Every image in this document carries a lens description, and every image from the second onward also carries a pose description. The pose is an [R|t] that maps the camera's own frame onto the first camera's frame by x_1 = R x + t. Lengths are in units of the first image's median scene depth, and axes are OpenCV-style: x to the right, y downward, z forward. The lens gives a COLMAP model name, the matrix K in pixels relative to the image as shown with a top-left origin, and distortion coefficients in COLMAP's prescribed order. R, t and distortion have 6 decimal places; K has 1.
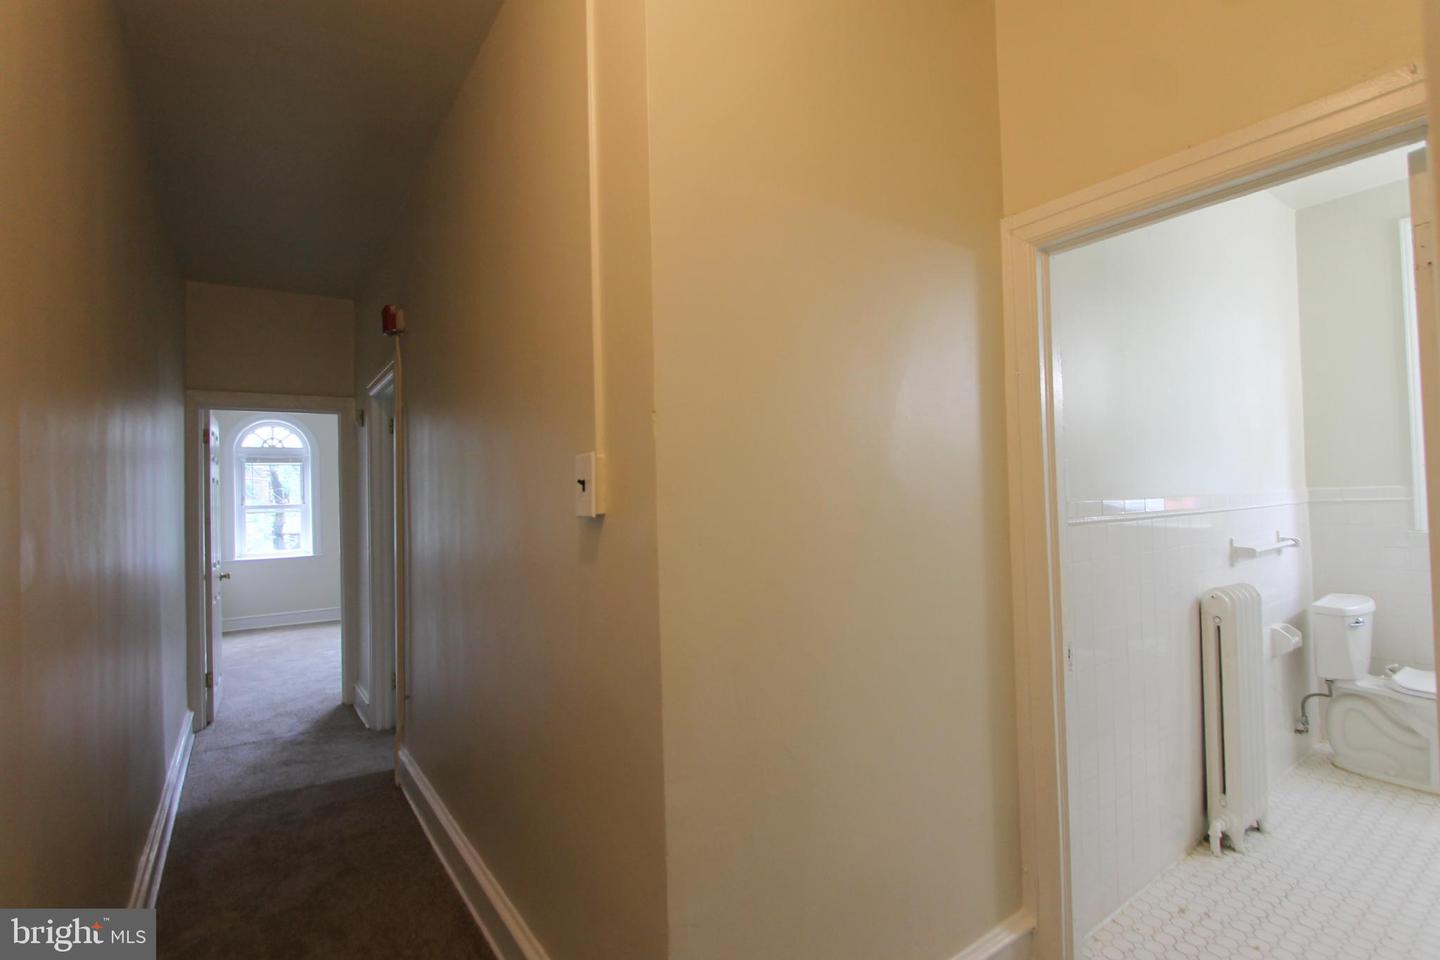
lens RADIAL K [[702.7, 0, 720.8], [0, 702.7, 482.0], [0, 0, 1]] dist [-0.010355, 0.001031]
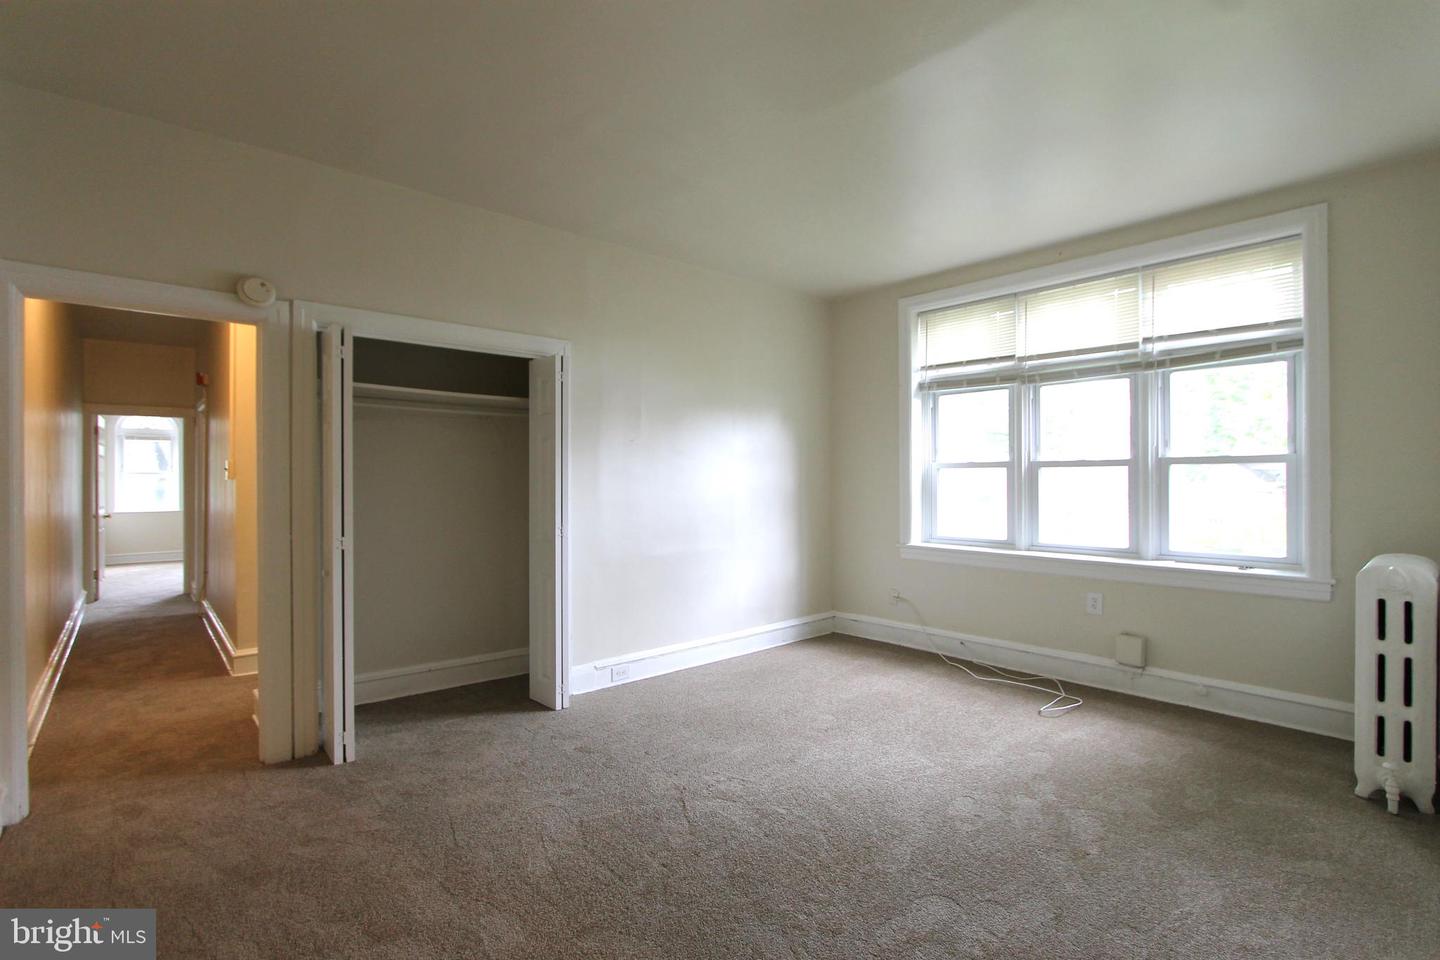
lens RADIAL K [[702.7, 0, 719.8], [0, 702.7, 478.6], [0, 0, 1]] dist [-0.010355, 0.001031]
pose [[0.994451, 0.027655, 0.101505, 0.546260], [-0.030108, 0.999289, 0.022713, -0.031337], [-0.100804, -0.025643, 0.994576, -0.763280]]
